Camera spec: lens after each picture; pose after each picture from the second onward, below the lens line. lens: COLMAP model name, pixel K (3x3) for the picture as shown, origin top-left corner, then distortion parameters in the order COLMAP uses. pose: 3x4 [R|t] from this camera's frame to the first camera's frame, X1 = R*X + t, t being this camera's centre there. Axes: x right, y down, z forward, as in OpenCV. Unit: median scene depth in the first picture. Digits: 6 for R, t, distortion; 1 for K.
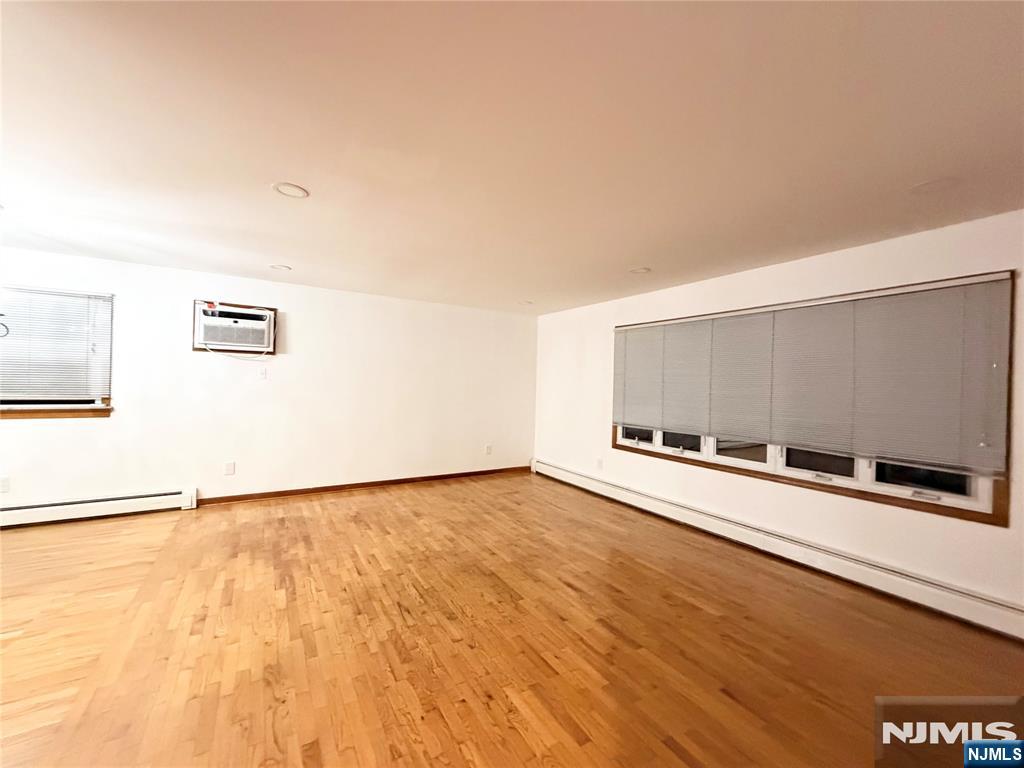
lens RADIAL K [[408.5, 0, 514.3], [0, 408.5, 386.3], [0, 0, 1]] dist [-0.001280, 0.000372]
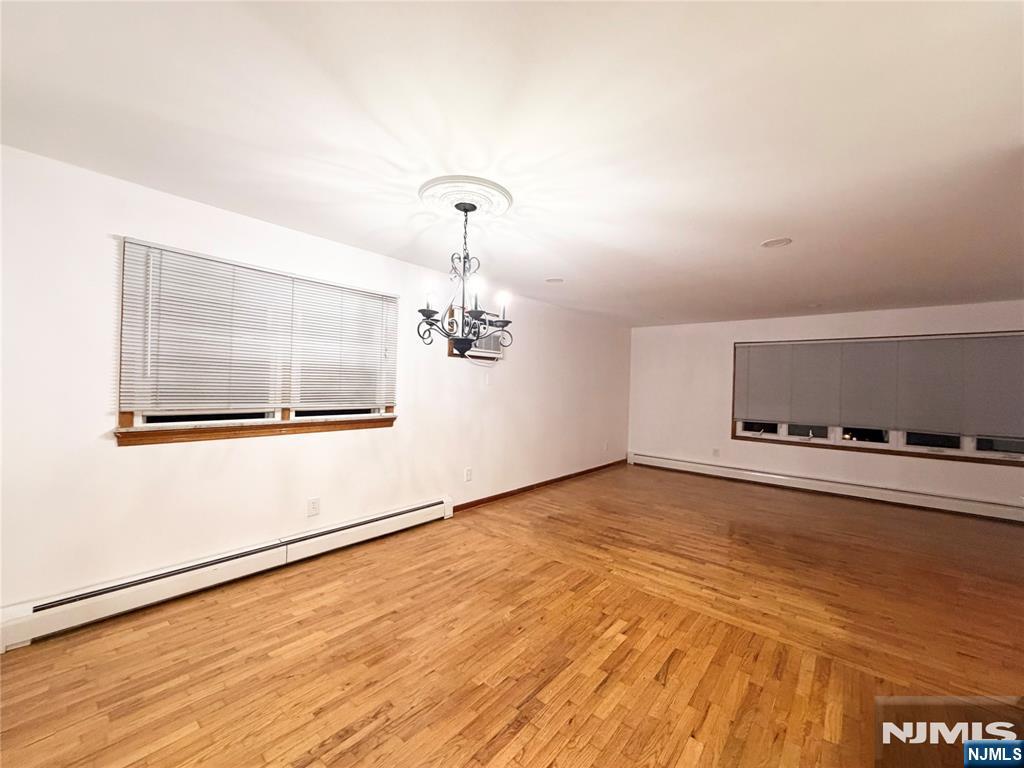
lens RADIAL K [[408.5, 0, 511.5], [0, 408.5, 380.0], [0, 0, 1]] dist [-0.001280, 0.000372]
pose [[0.949671, 0.003882, 0.313226, -1.039590], [-0.000738, 0.999948, -0.010155, -0.022802], [-0.313250, 0.009412, 0.949624, 0.019431]]
